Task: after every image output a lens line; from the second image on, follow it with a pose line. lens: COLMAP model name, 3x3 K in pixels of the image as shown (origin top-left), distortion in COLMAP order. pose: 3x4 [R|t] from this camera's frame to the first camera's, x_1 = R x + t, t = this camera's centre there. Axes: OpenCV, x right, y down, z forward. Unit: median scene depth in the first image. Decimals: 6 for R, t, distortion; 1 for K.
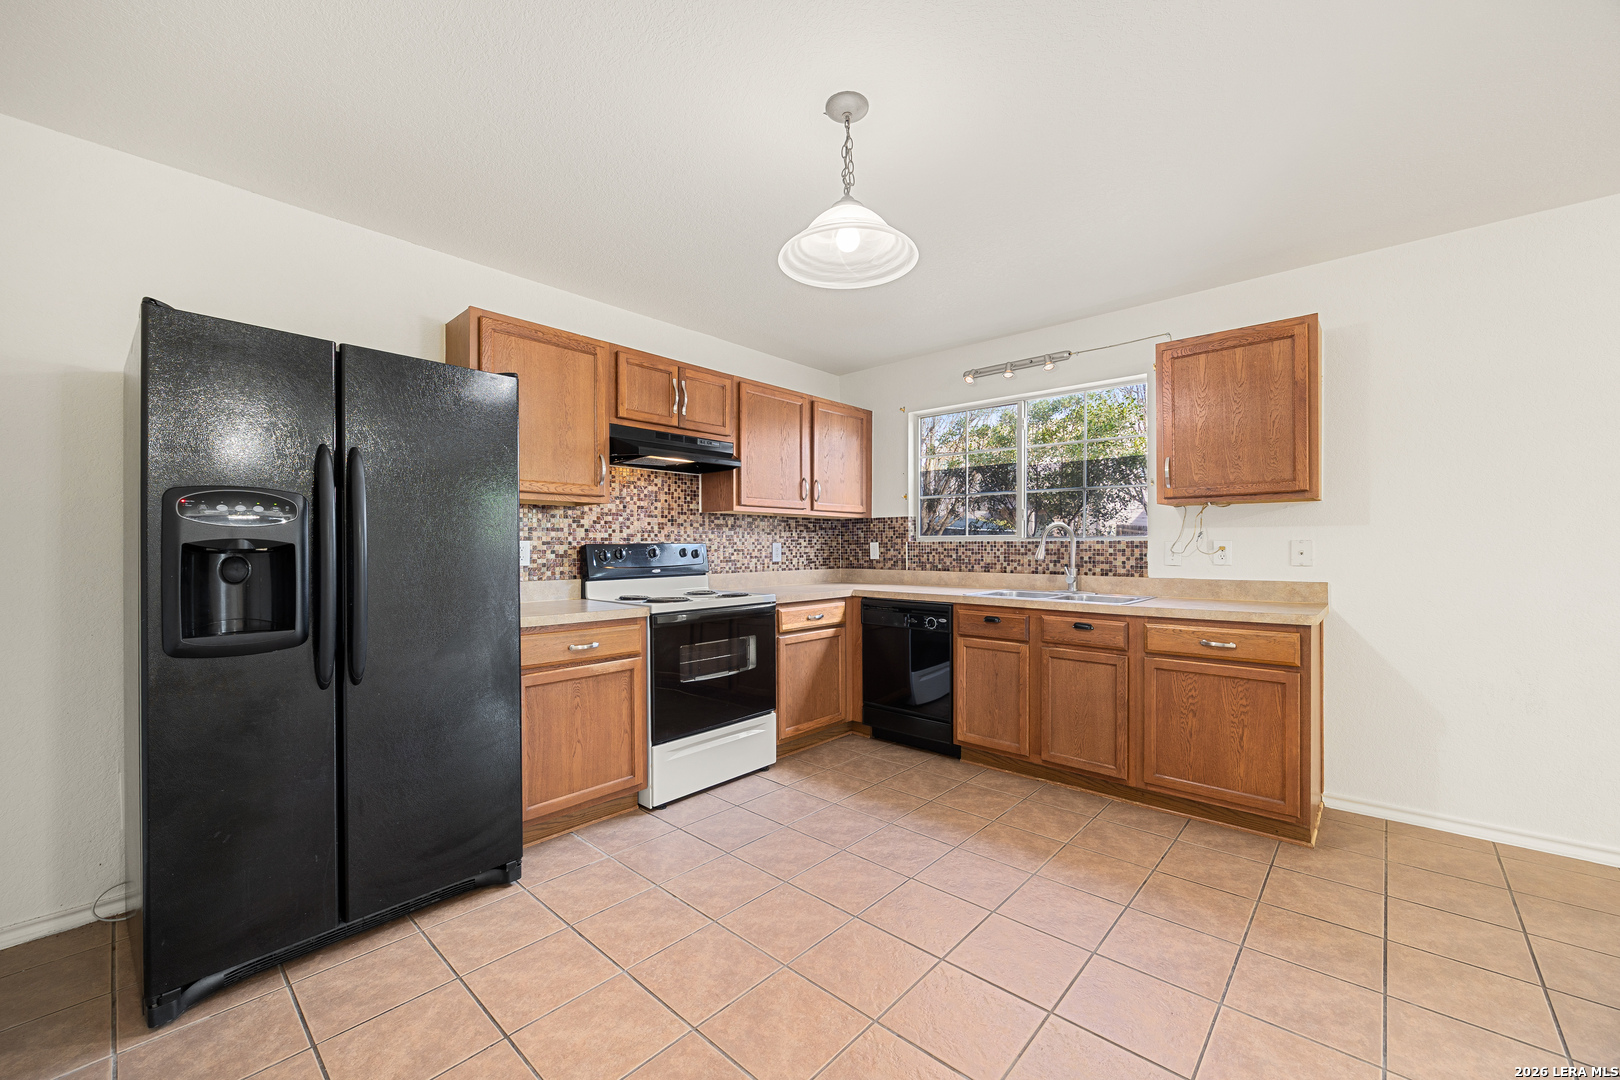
lens RADIAL K [[629.6, 0, 814.0], [0, 629.6, 542.1], [0, 0, 1]] dist [0.001994, 0.000160]
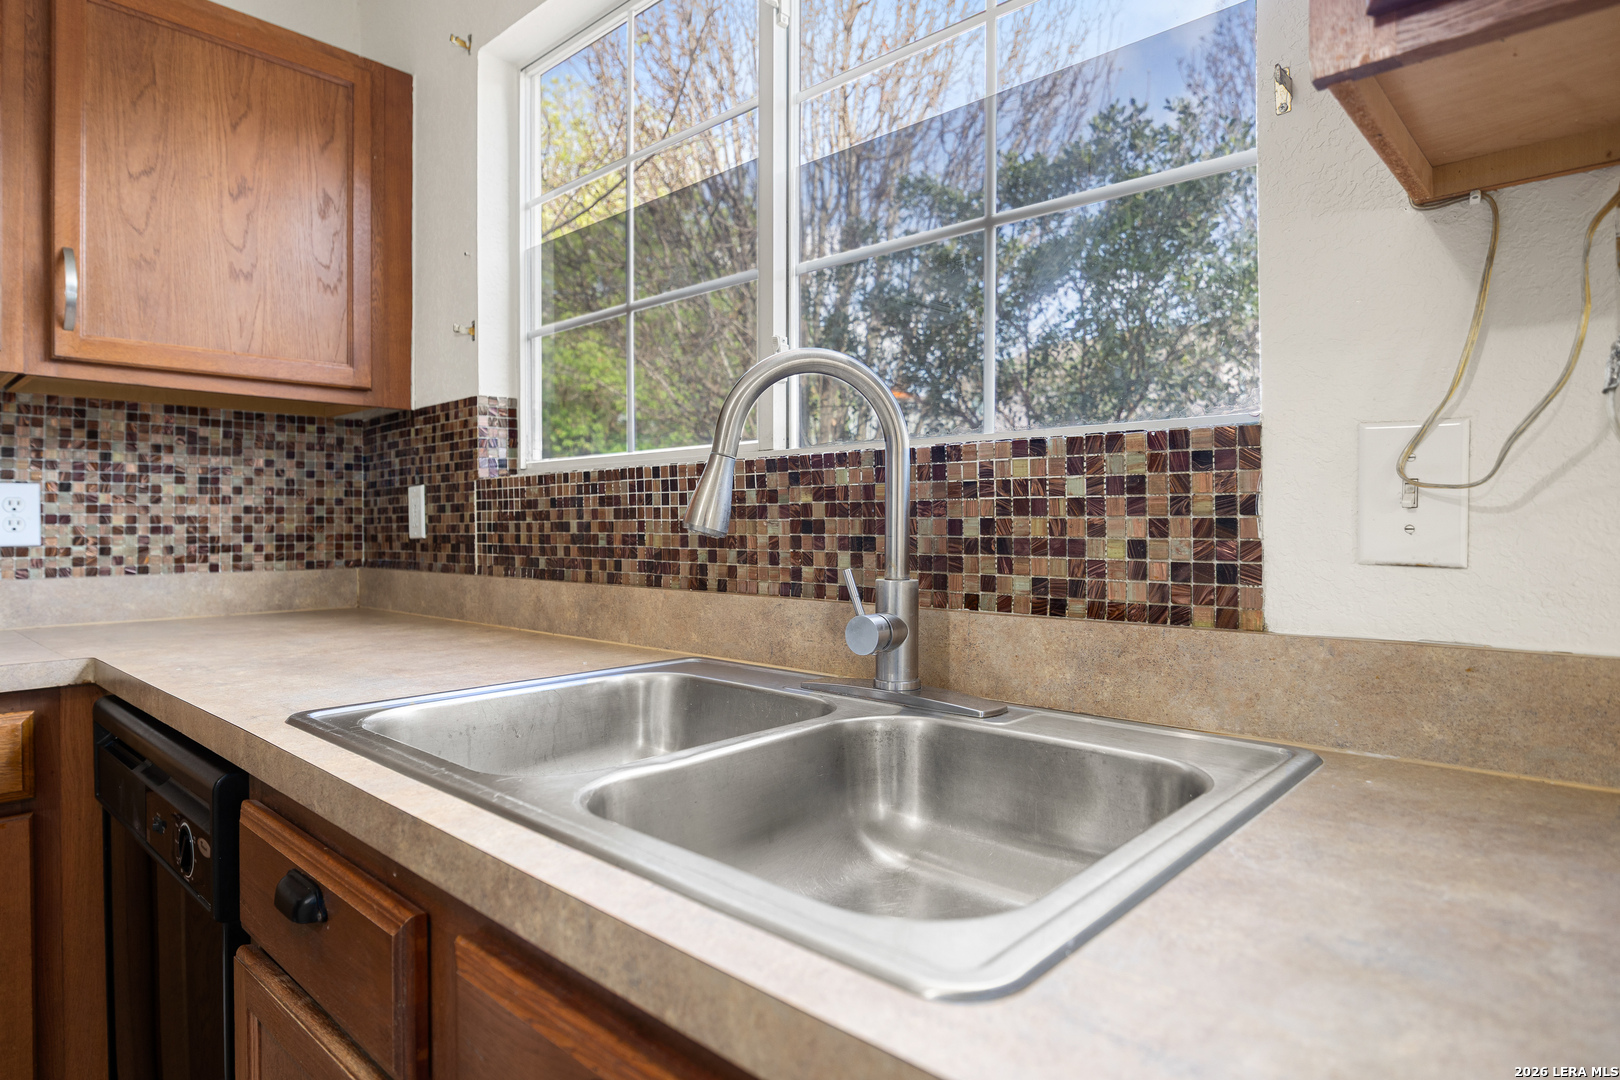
lens RADIAL K [[906.9, 0, 801.9], [0, 906.9, 527.0], [0, 0, 1]] dist [0.000095, -0.000451]
pose [[0.999879, -0.001709, -0.015472, 0.390024], [0.001834, 0.999966, 0.008052, 0.023596], [0.015458, -0.008080, 0.999848, 0.716527]]
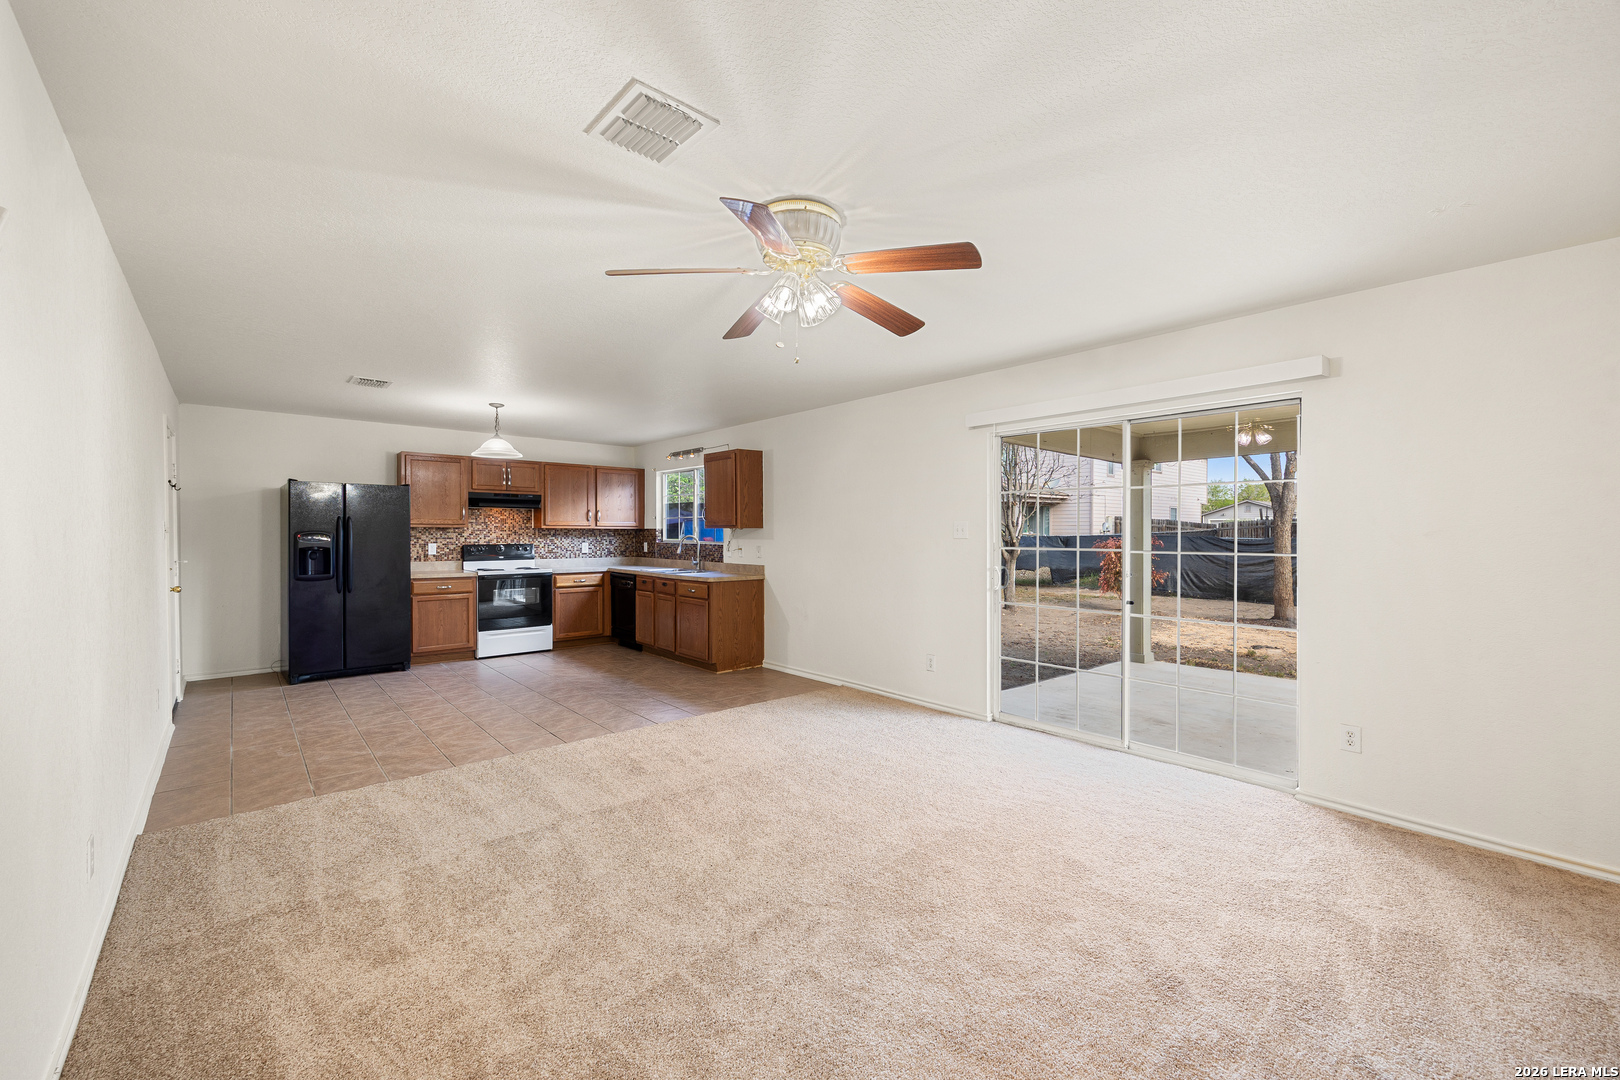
lens RADIAL K [[638.3, 0, 810.0], [0, 638.3, 540.0], [0, 0, 1]] dist [-0.009980, 0.000056]
pose [[0.993677, 0.006142, -0.112105, 1.005315], [-0.004227, 0.999841, 0.017318, -0.052750], [0.112194, -0.016734, 0.993545, -0.989915]]
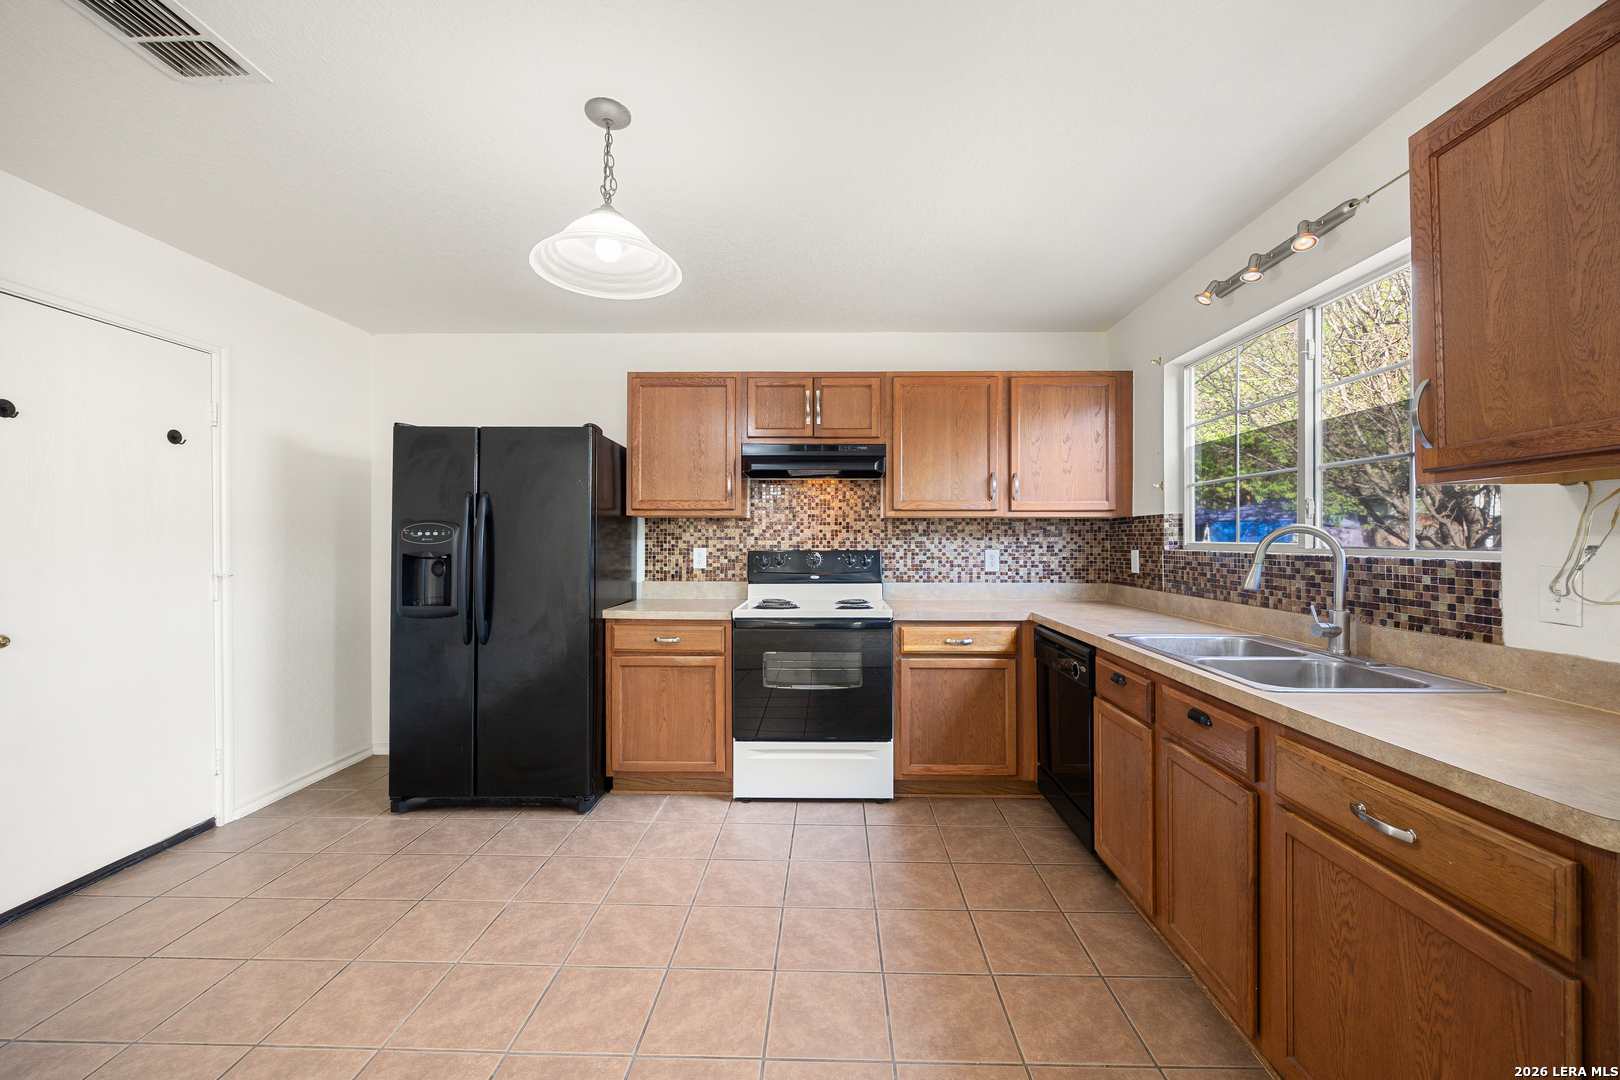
lens RADIAL K [[623.0, 0, 822.0], [0, 623.0, 532.9], [0, 0, 1]] dist [-0.001872, -0.000132]
pose [[0.656660, -0.005417, -0.754167, 0.526859], [0.001892, 0.999983, -0.005536, -0.021111], [0.754184, 0.002208, 0.656659, 0.333434]]
